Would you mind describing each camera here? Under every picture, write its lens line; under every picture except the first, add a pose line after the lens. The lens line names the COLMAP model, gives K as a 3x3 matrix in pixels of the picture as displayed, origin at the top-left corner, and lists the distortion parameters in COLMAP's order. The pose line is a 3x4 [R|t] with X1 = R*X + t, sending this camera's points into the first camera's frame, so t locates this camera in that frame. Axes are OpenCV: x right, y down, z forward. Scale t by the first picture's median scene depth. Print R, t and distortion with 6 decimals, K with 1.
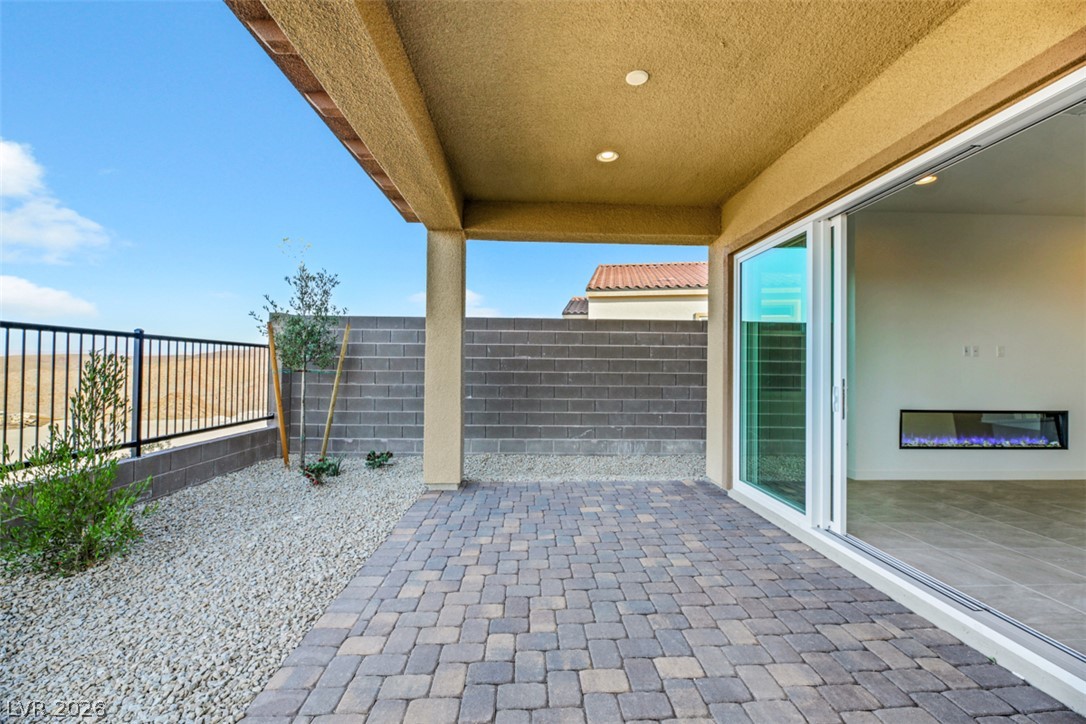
lens RADIAL K [[436.2, 0, 535.6], [0, 436.2, 365.4], [0, 0, 1]] dist [0.000120, -0.000429]
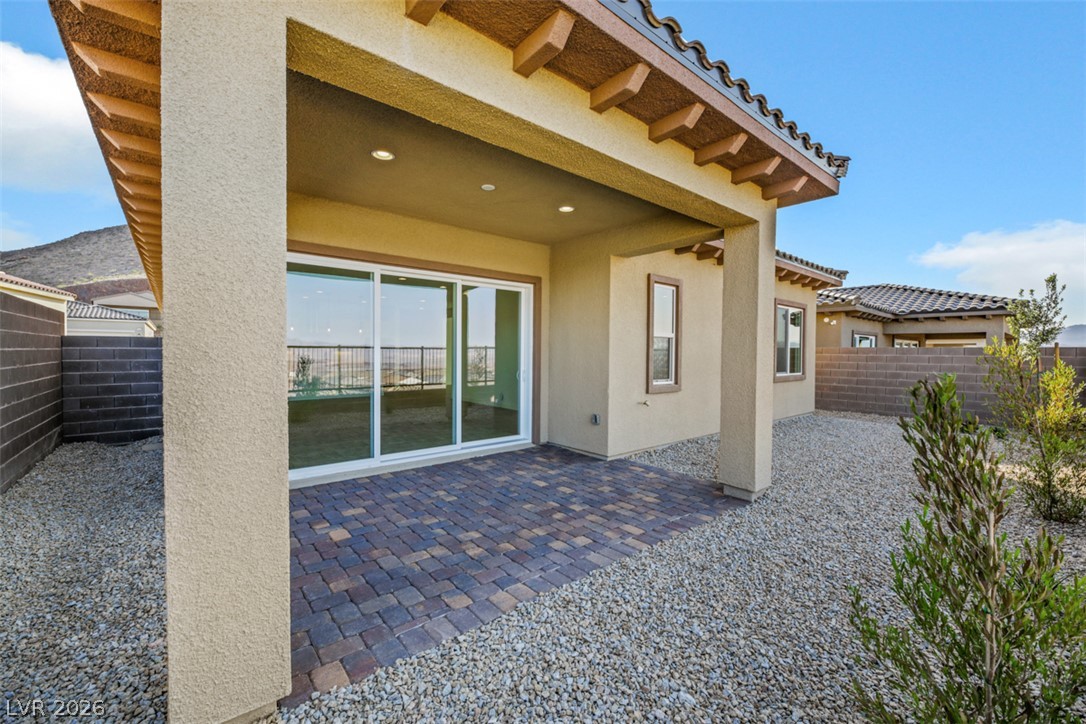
lens RADIAL K [[436.2, 0, 560.3], [0, 436.2, 353.7], [0, 0, 1]] dist [0.000120, -0.000429]
pose [[-0.645430, -0.016411, 0.763644, -1.126485], [-0.014467, 0.999852, 0.009260, -0.052679], [-0.763683, -0.005071, -0.645572, 1.729428]]
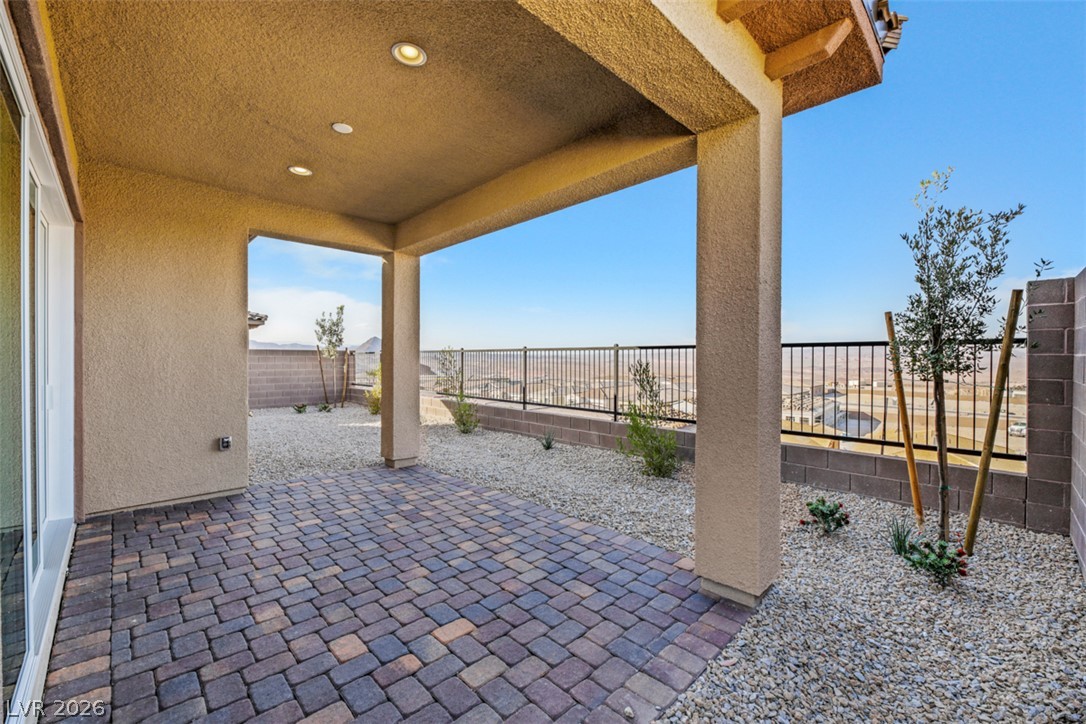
lens RADIAL K [[436.2, 0, 521.8], [0, 436.2, 356.5], [0, 0, 1]] dist [0.000120, -0.000429]
pose [[-0.752994, -0.011400, -0.657928, 0.602923], [-0.004057, 0.999911, -0.012682, -0.007199], [0.658014, -0.006880, -0.752974, 2.077372]]
